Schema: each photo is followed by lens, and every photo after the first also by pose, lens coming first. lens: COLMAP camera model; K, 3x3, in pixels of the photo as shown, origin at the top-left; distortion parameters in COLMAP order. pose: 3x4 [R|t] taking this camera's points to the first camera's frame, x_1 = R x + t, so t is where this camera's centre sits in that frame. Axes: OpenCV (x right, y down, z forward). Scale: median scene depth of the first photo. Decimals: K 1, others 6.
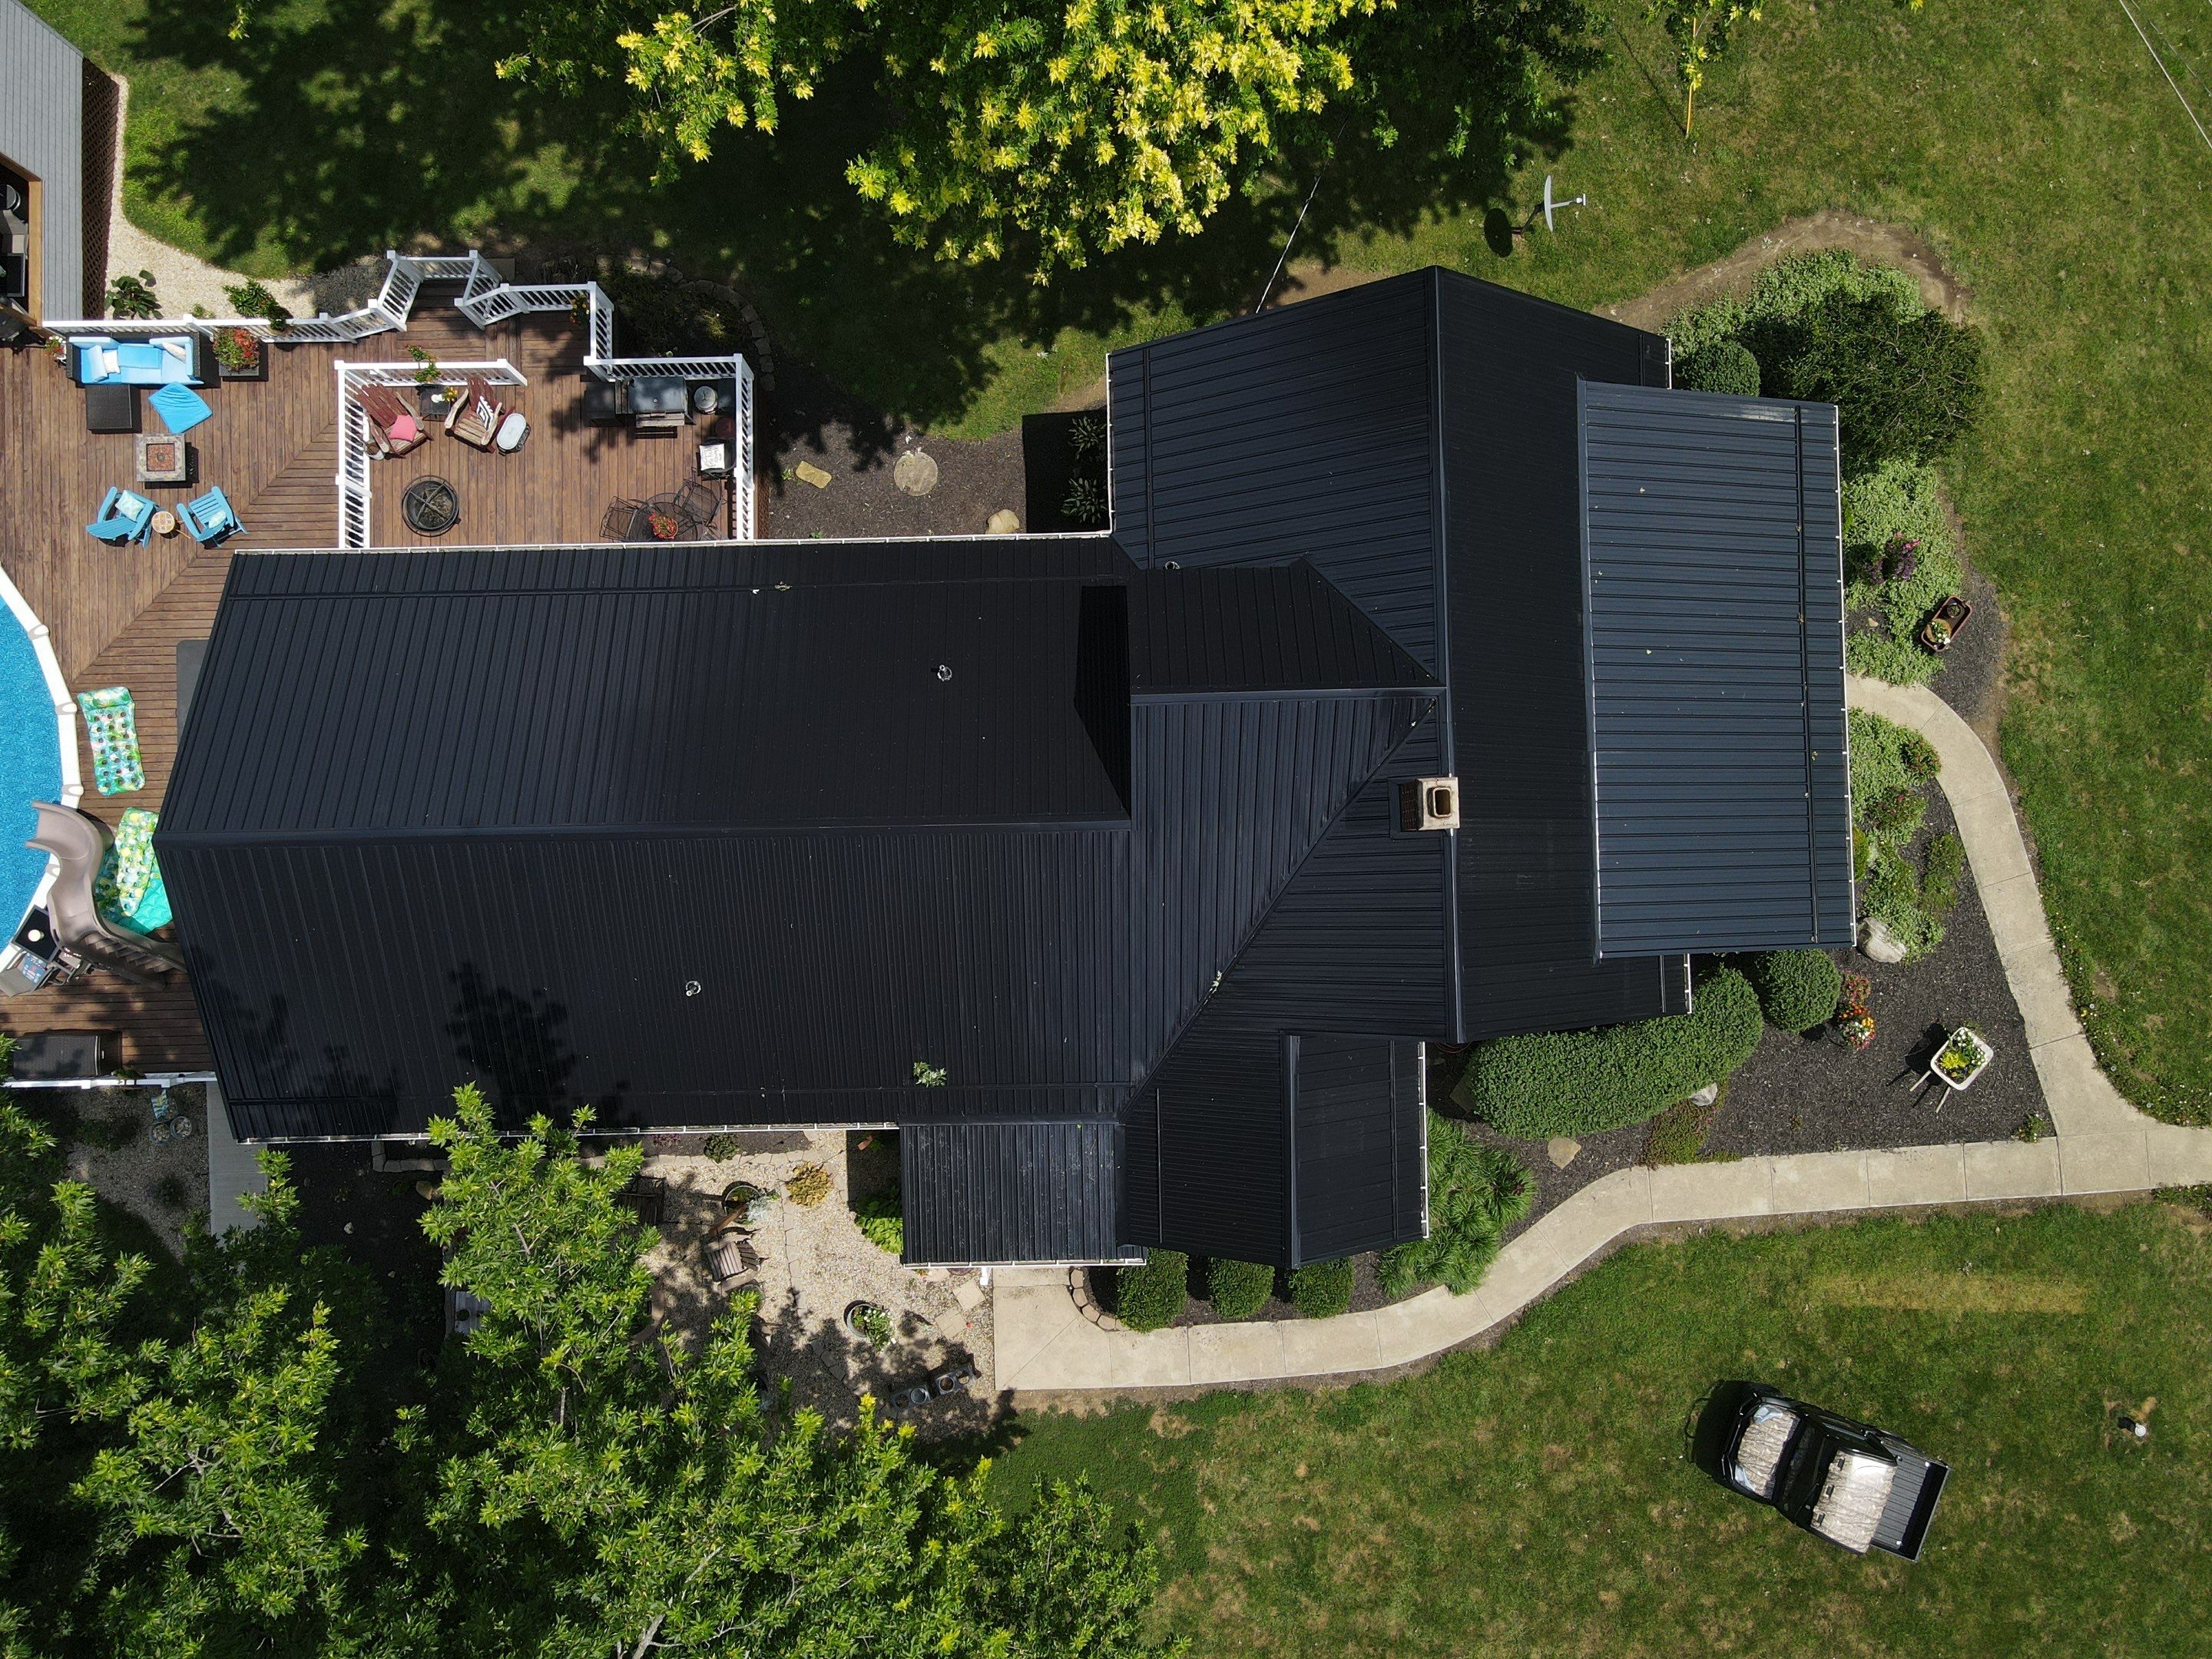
lens RADIAL K [[1647.5, 0, 1080.6], [0, 1647.5, 821.0], [0, 0, 1]] dist [0.007151, 0.009548]
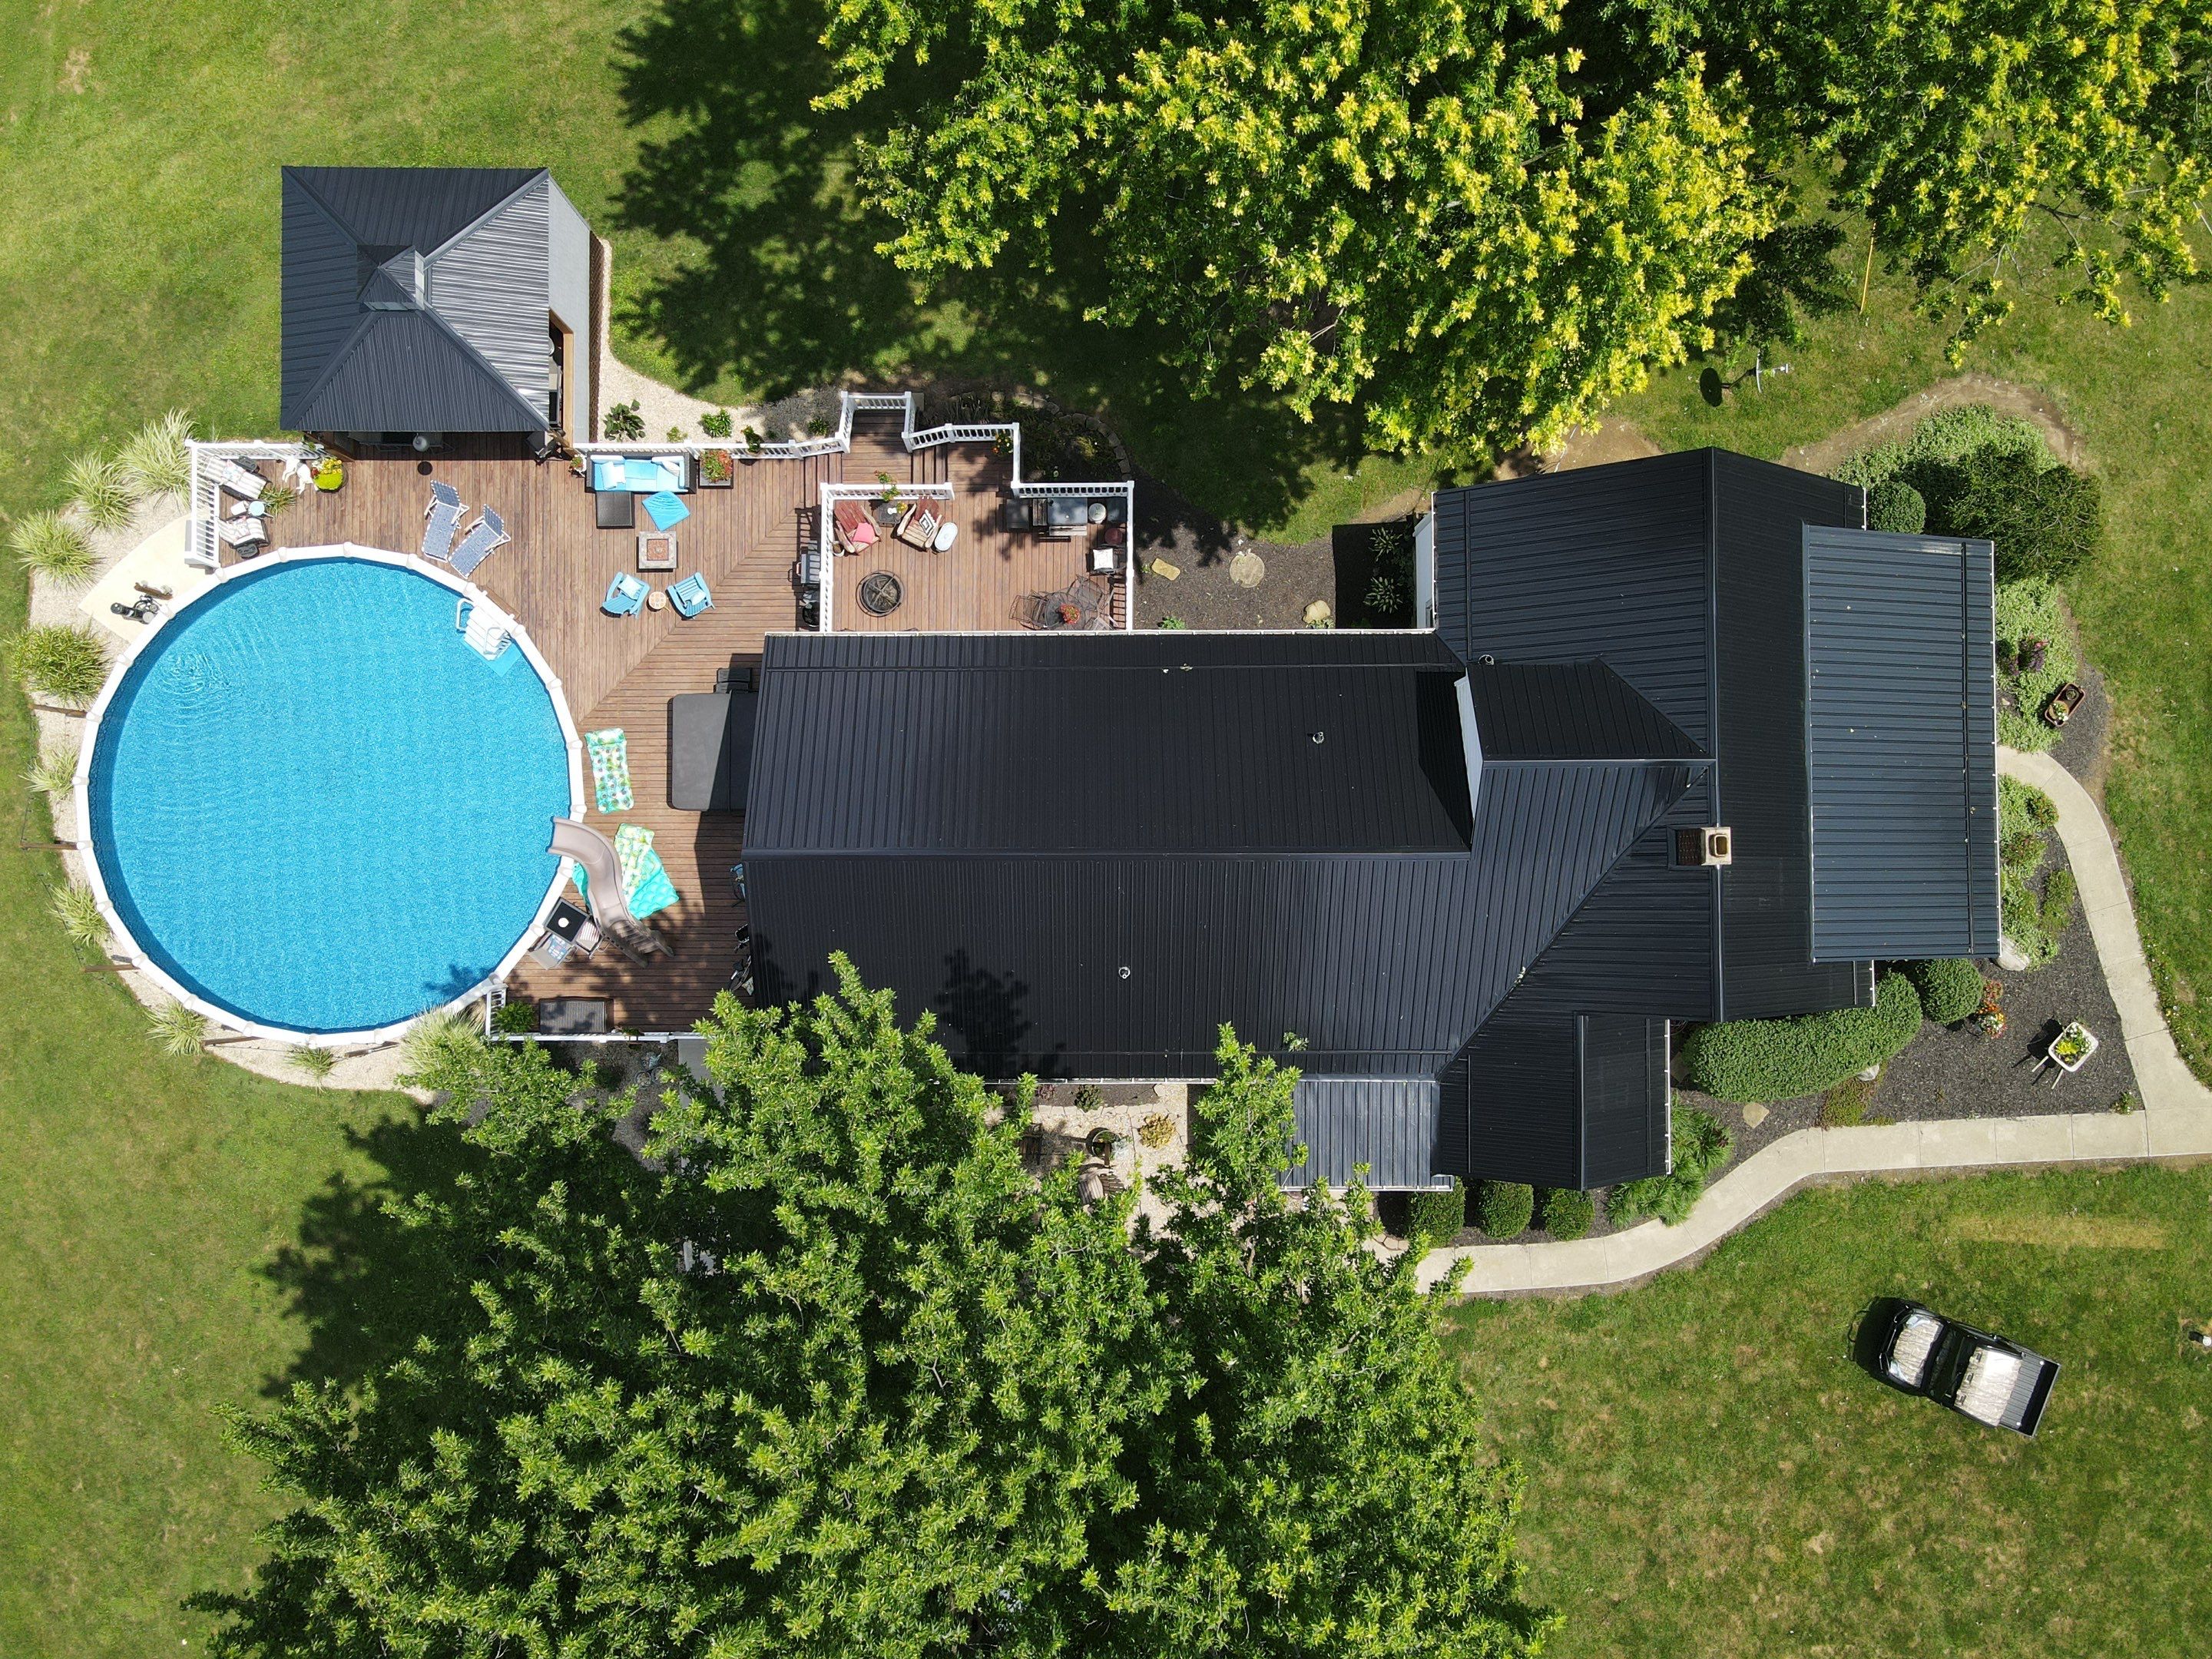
lens RADIAL K [[1664.7, 0, 1070.4], [0, 1664.7, 819.6], [0, 0, 1]] dist [0.005671, 0.008066]
pose [[0.999837, 0.017700, -0.003437, -0.233696], [-0.017706, 0.999842, -0.001822, -0.015163], [0.003404, 0.001882, 0.999992, -0.285032]]
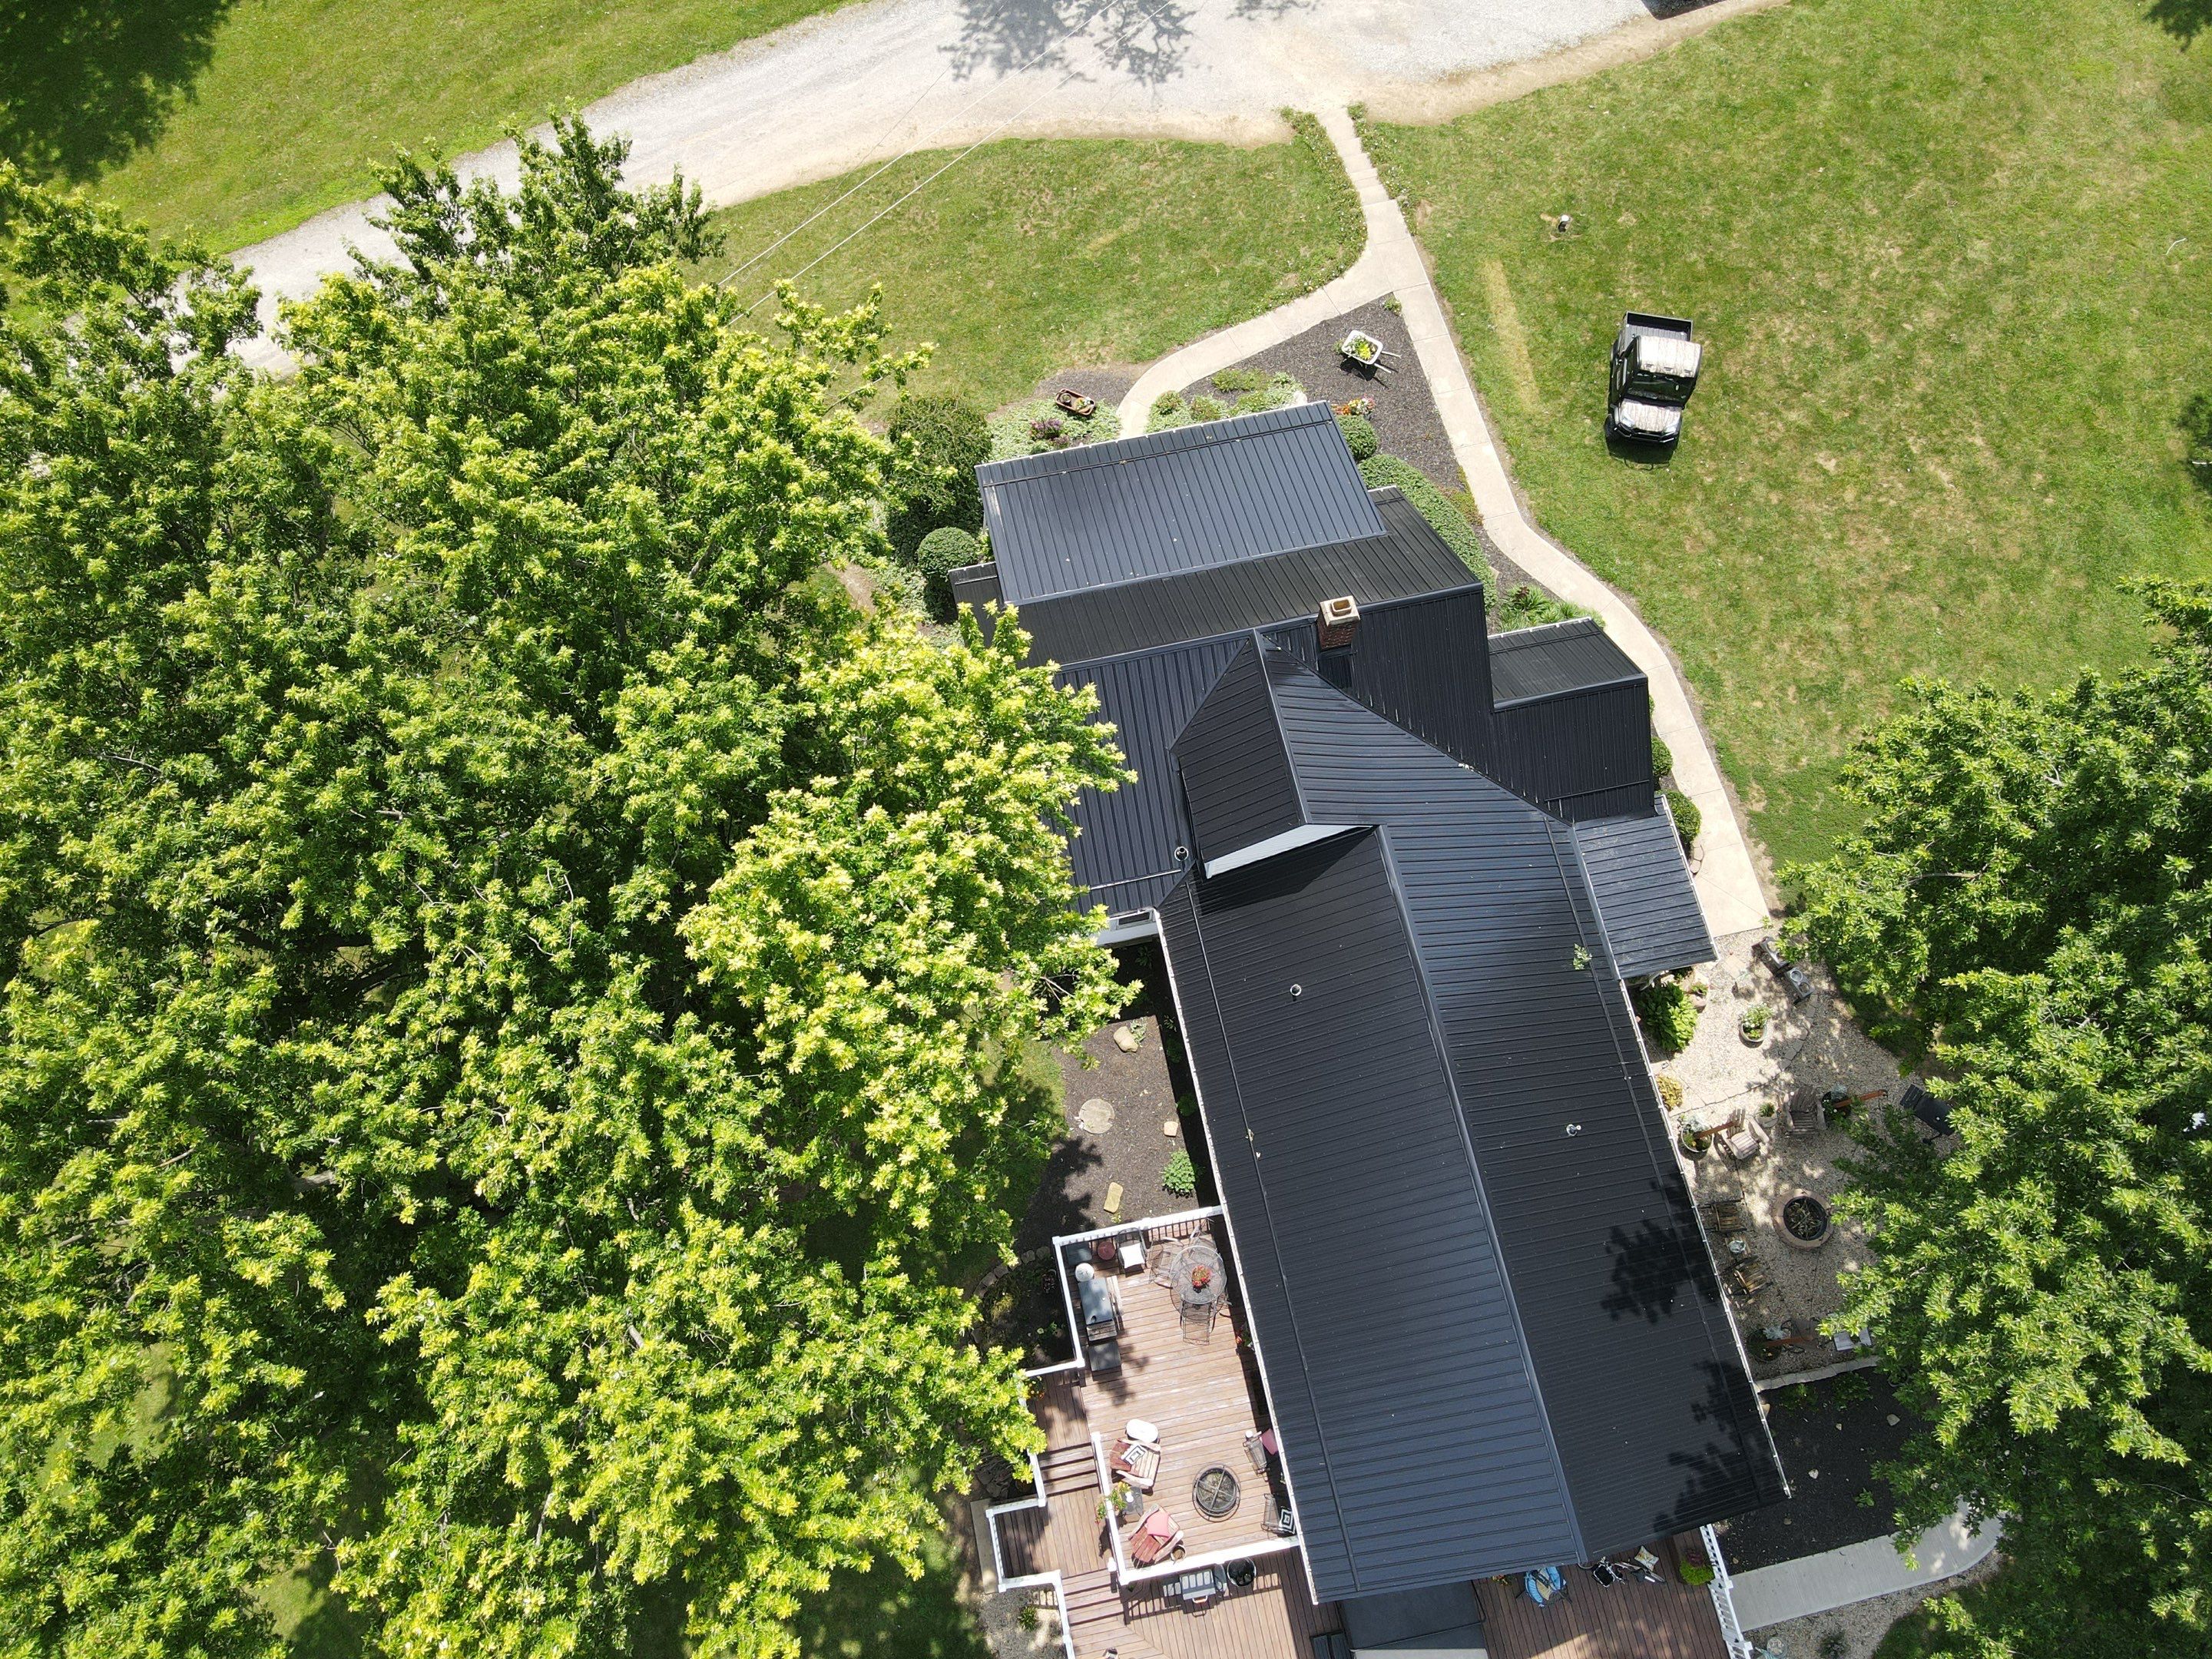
lens RADIAL K [[1647.5, 0, 1080.6], [0, 1647.5, 821.0], [0, 0, 1]] dist [0.007151, 0.009548]
pose [[-0.181104, -0.928520, 0.324116, -0.305450], [0.983342, -0.165775, 0.074546, -0.287857], [-0.015487, 0.332218, 0.943076, -0.269424]]
